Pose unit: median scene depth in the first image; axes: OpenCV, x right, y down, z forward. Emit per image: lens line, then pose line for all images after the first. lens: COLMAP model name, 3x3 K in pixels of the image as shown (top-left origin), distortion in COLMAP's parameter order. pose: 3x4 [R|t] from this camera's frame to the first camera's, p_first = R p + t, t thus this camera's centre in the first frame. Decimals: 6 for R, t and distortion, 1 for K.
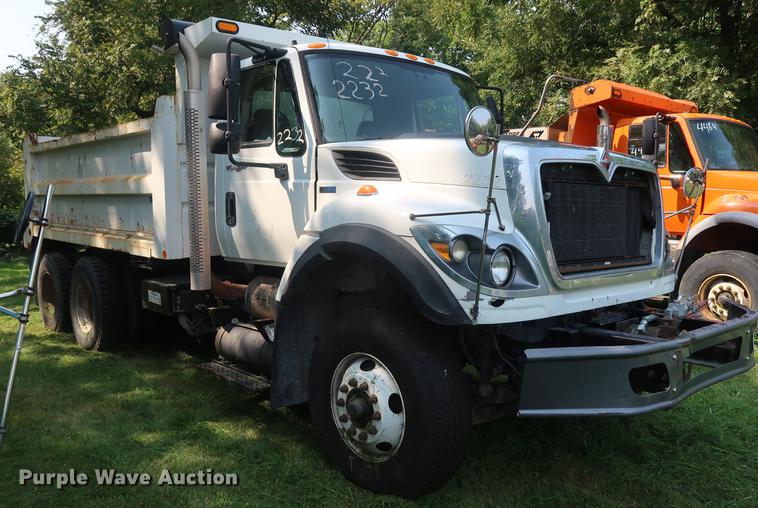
lens RADIAL K [[686.5, 0, 370.8], [0, 686.5, 252.0], [0, 0, 1]] dist [-0.021549, -0.016746]
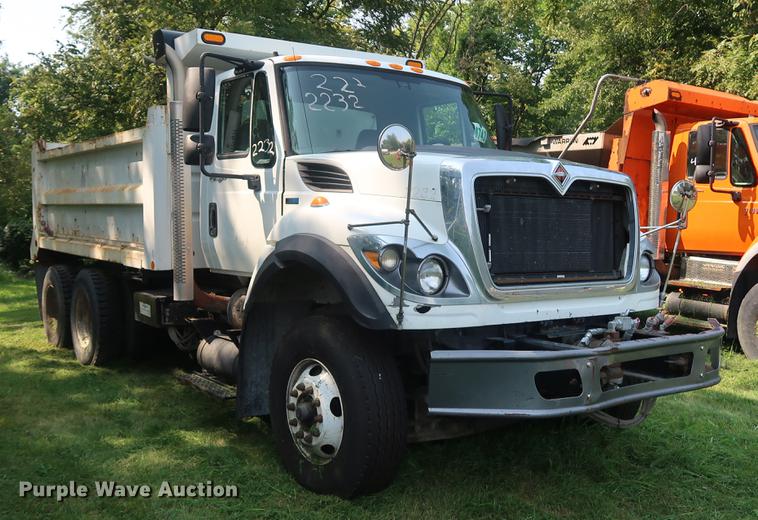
lens RADIAL K [[830.9, 0, 385.4], [0, 830.9, 262.1], [0, 0, 1]] dist [-0.031835, 0.000000]
pose [[0.995622, 0.014015, -0.092417, 0.170021], [-0.015706, 0.999722, -0.017598, 0.017370], [0.092144, 0.018973, 0.995565, -0.190139]]
